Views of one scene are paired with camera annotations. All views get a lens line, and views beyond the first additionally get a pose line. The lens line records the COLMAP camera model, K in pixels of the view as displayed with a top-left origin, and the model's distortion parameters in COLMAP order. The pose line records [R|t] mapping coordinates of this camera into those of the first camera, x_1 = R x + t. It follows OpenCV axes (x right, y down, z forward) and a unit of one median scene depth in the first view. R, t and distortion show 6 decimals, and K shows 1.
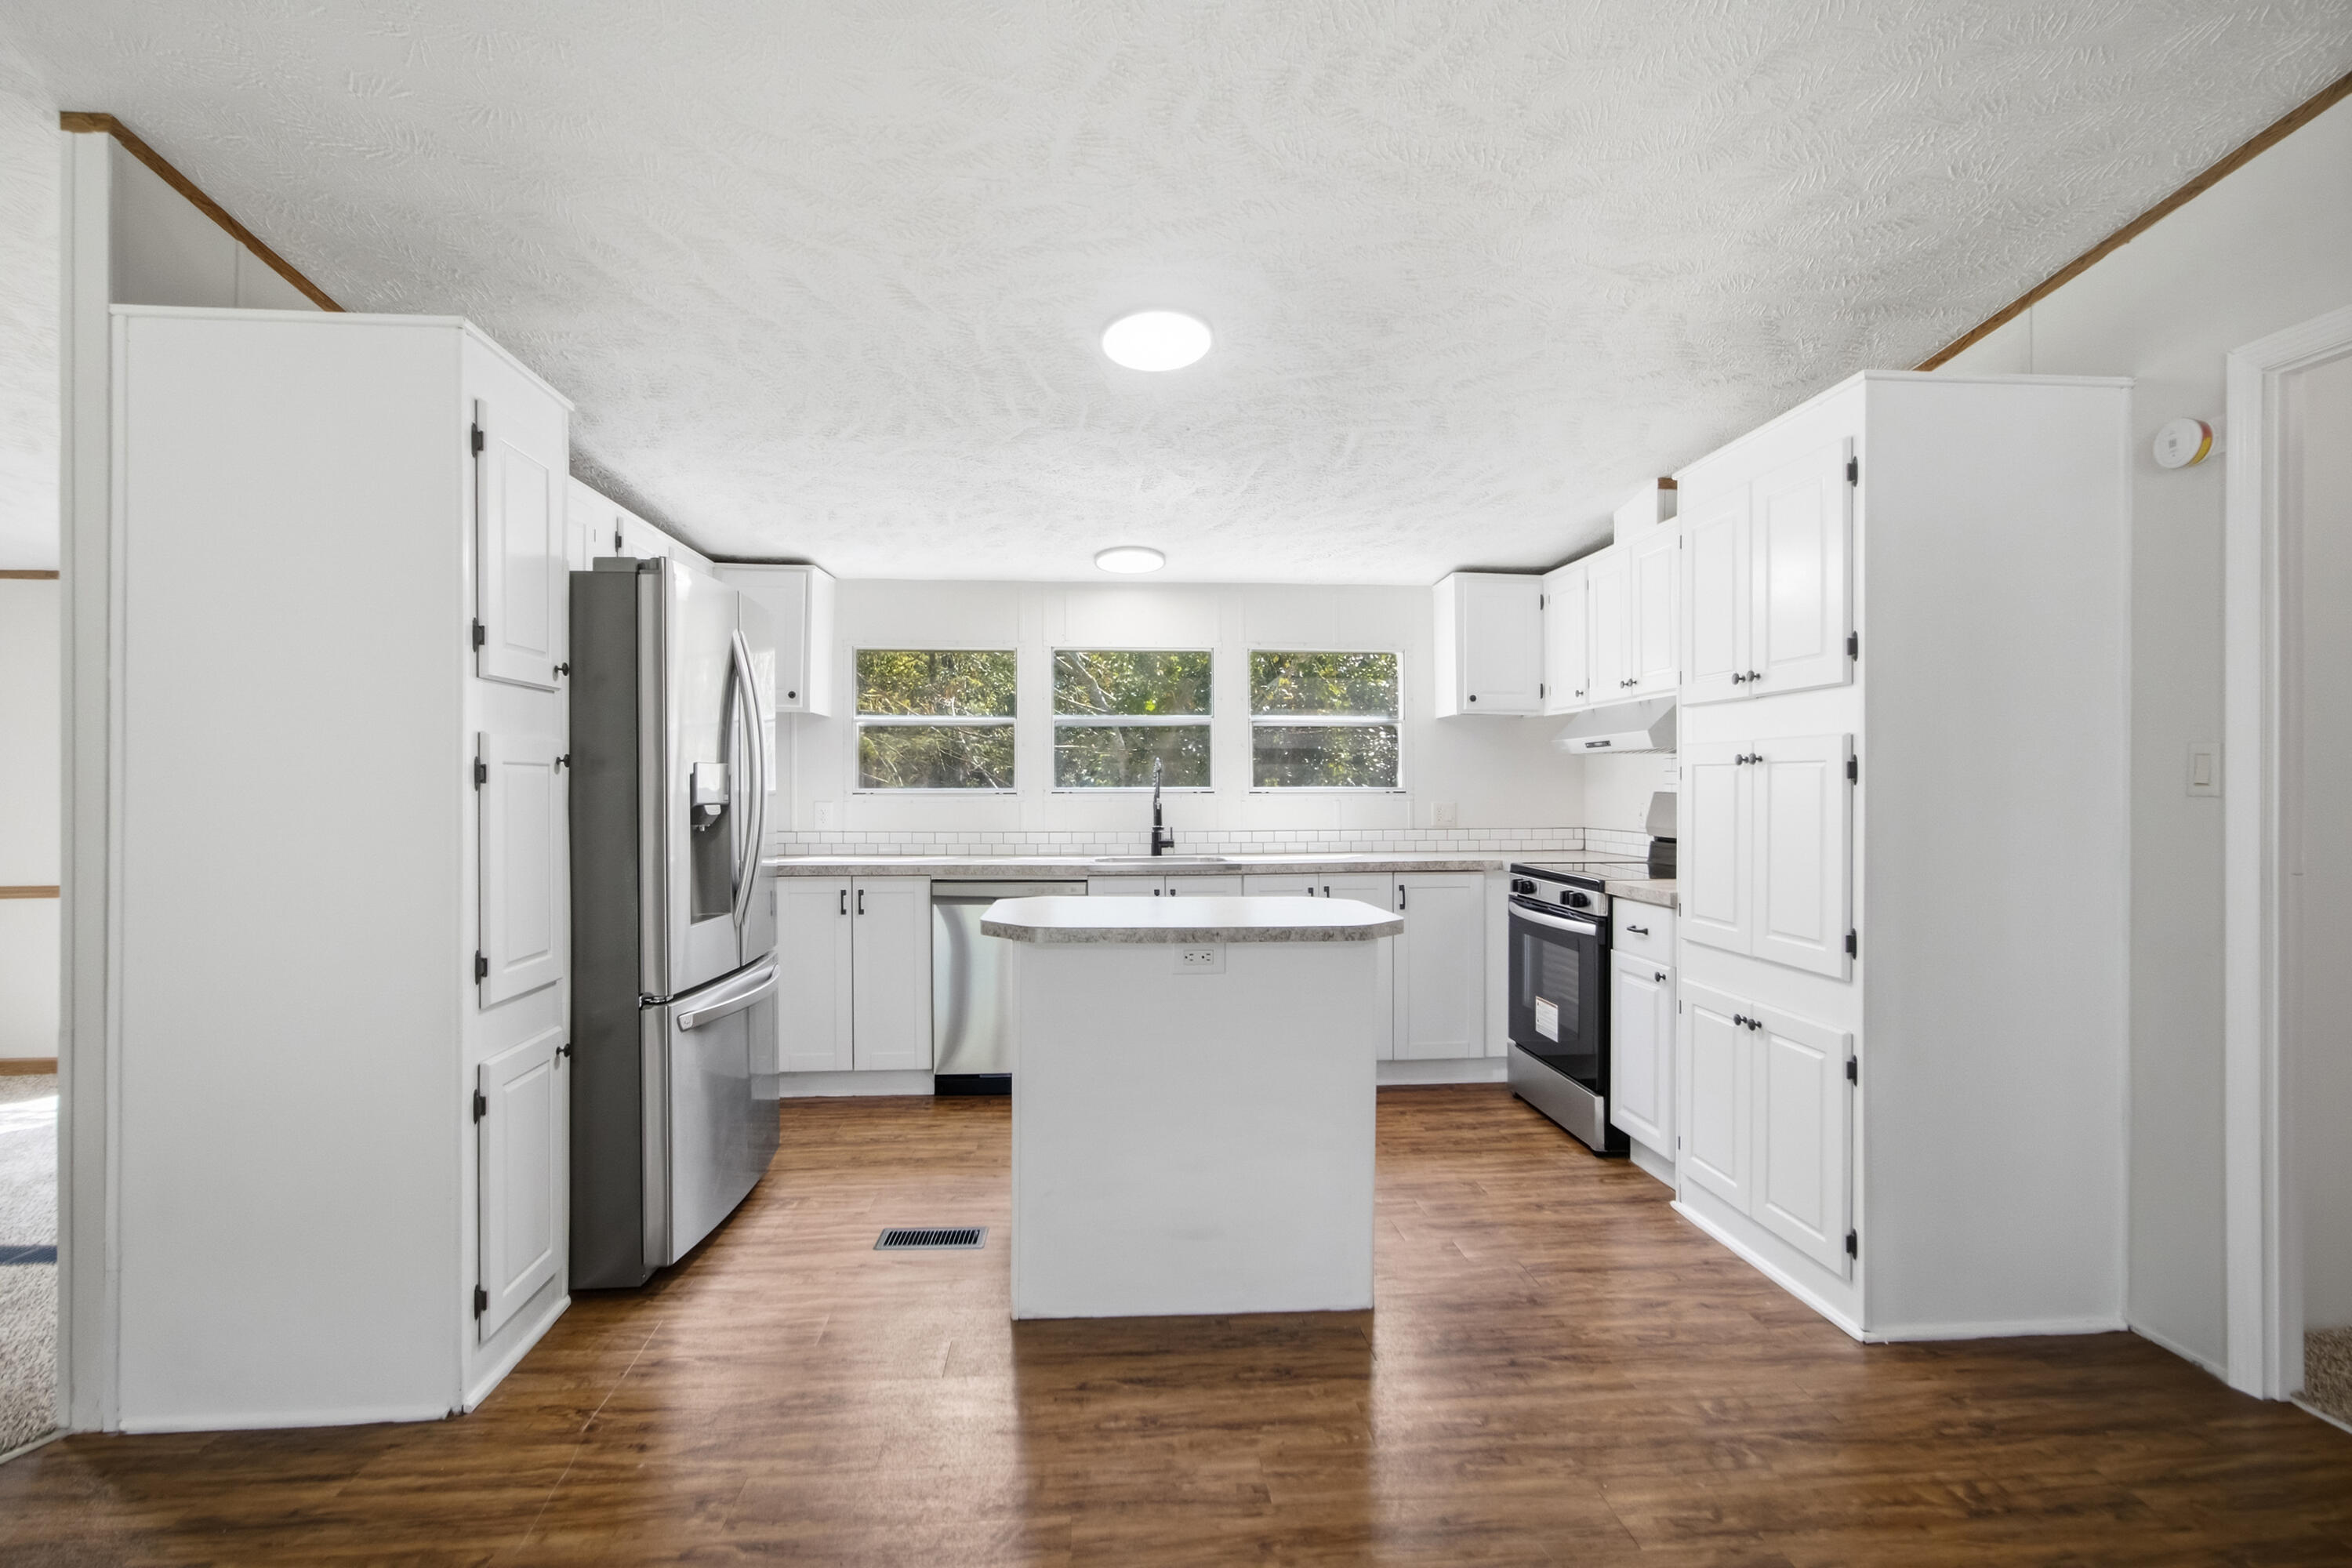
lens RADIAL K [[1104.2, 0, 1177.4], [0, 1104.2, 774.8], [0, 0, 1]] dist [-0.020063, 0.001002]
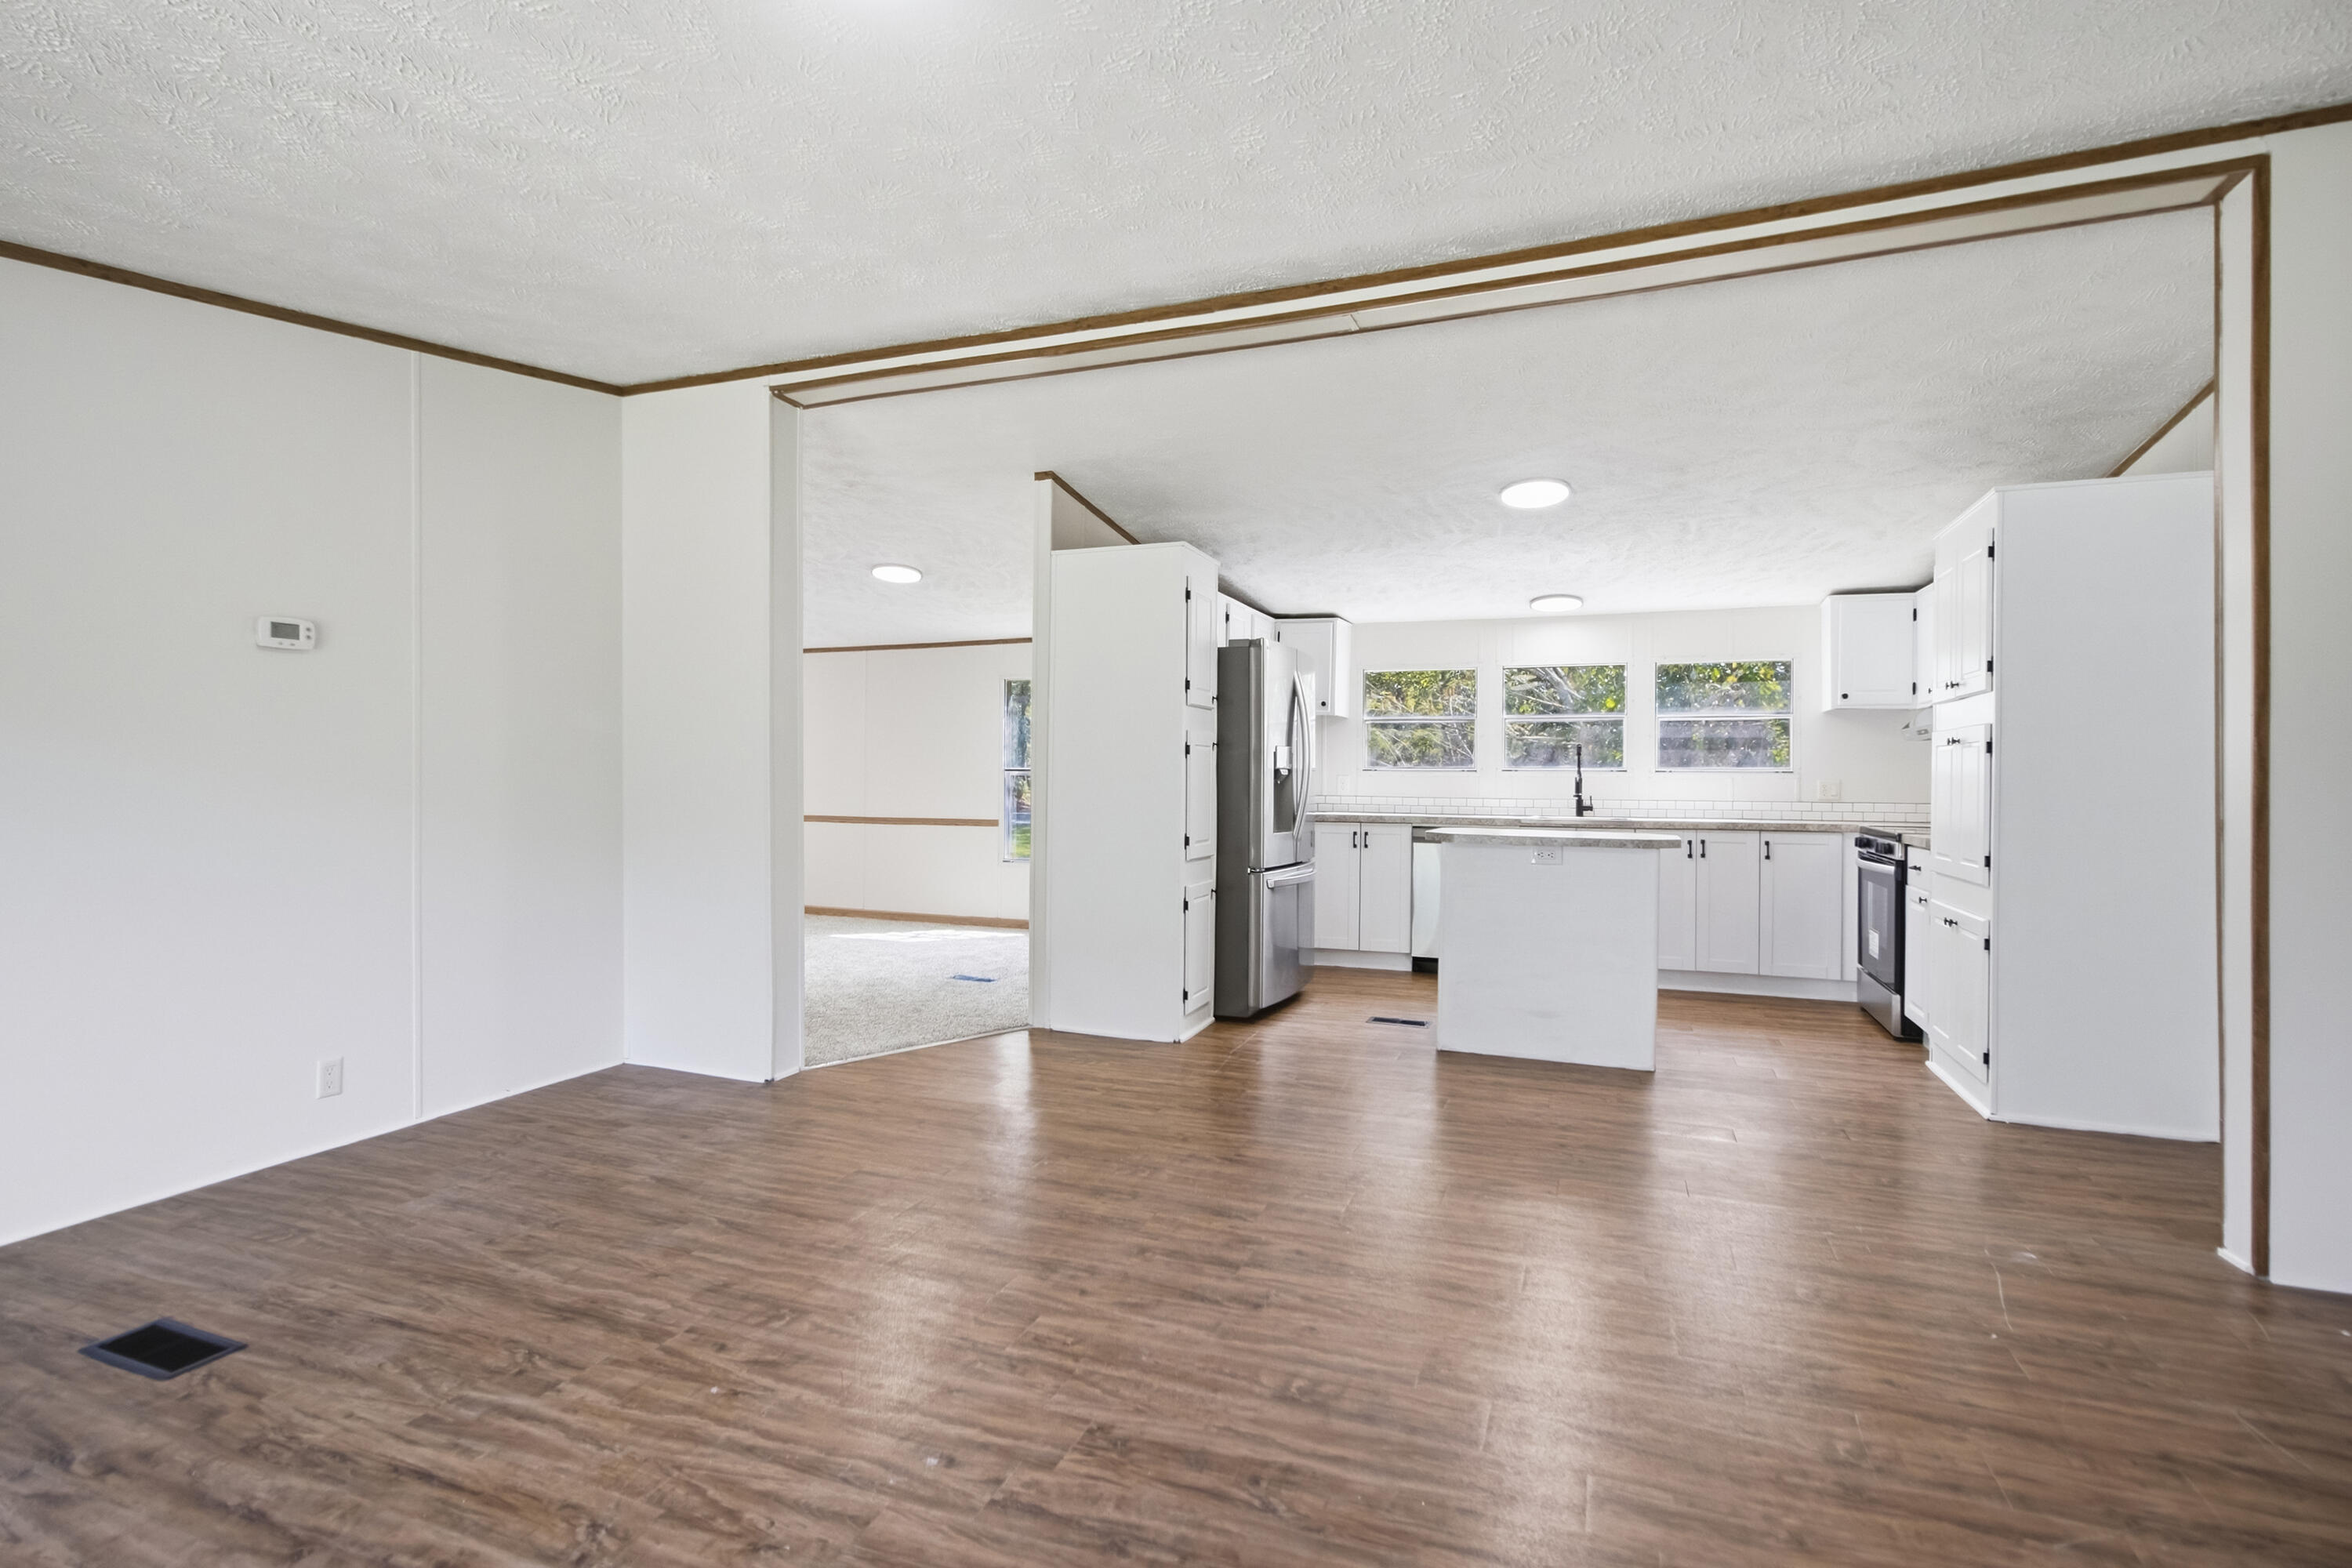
lens RADIAL K [[1104.2, 0, 1177.4], [0, 1104.2, 774.8], [0, 0, 1]] dist [-0.020063, 0.001002]
pose [[0.895675, 0.008378, -0.444630, 0.188262], [-0.006069, 0.999960, 0.006617, 0.020892], [0.444667, -0.003228, 0.895690, -0.580798]]
